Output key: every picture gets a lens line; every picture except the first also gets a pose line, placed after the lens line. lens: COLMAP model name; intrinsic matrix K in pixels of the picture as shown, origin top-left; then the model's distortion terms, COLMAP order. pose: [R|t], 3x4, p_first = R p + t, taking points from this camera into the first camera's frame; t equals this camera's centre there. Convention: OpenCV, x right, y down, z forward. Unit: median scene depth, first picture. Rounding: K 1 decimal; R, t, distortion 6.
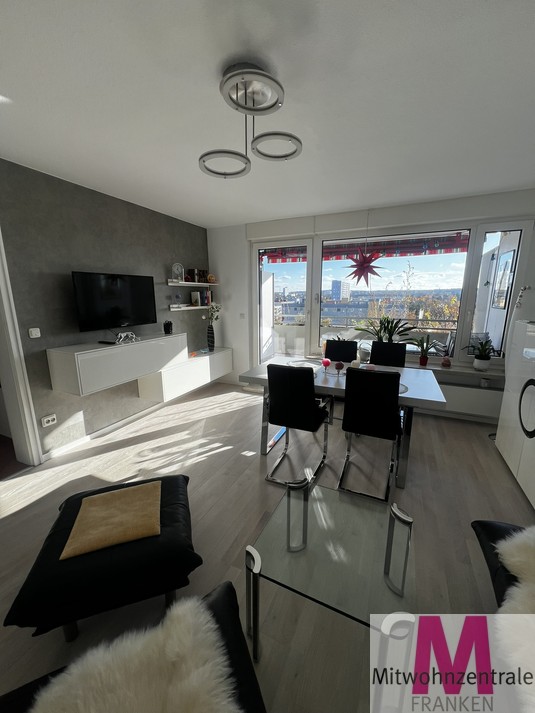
lens RADIAL K [[286.0, 0, 267.5], [0, 286.0, 356.5], [0, 0, 1]] dist [-0.000189, -0.000039]
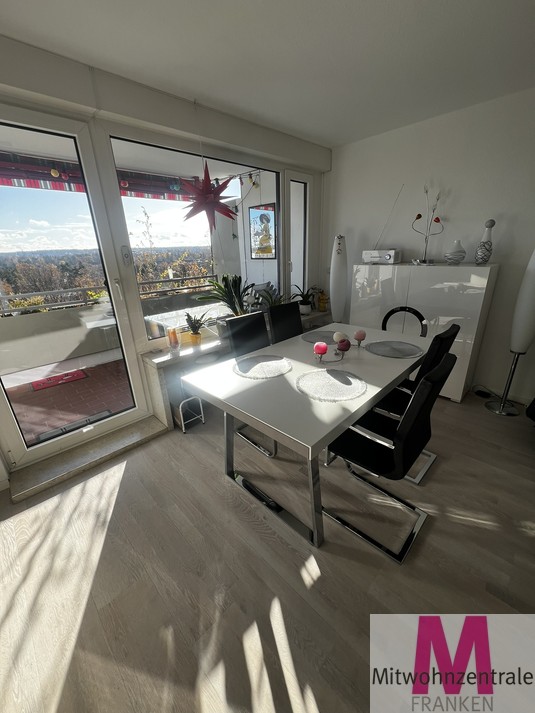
lens RADIAL K [[286.0, 0, 267.5], [0, 286.0, 356.5], [0, 0, 1]] dist [-0.000189, -0.000039]
pose [[0.347739, -0.342472, 0.872806, -0.280131], [0.232753, 0.933294, 0.273474, -0.116412], [-0.908242, 0.108051, 0.404255, 0.581337]]
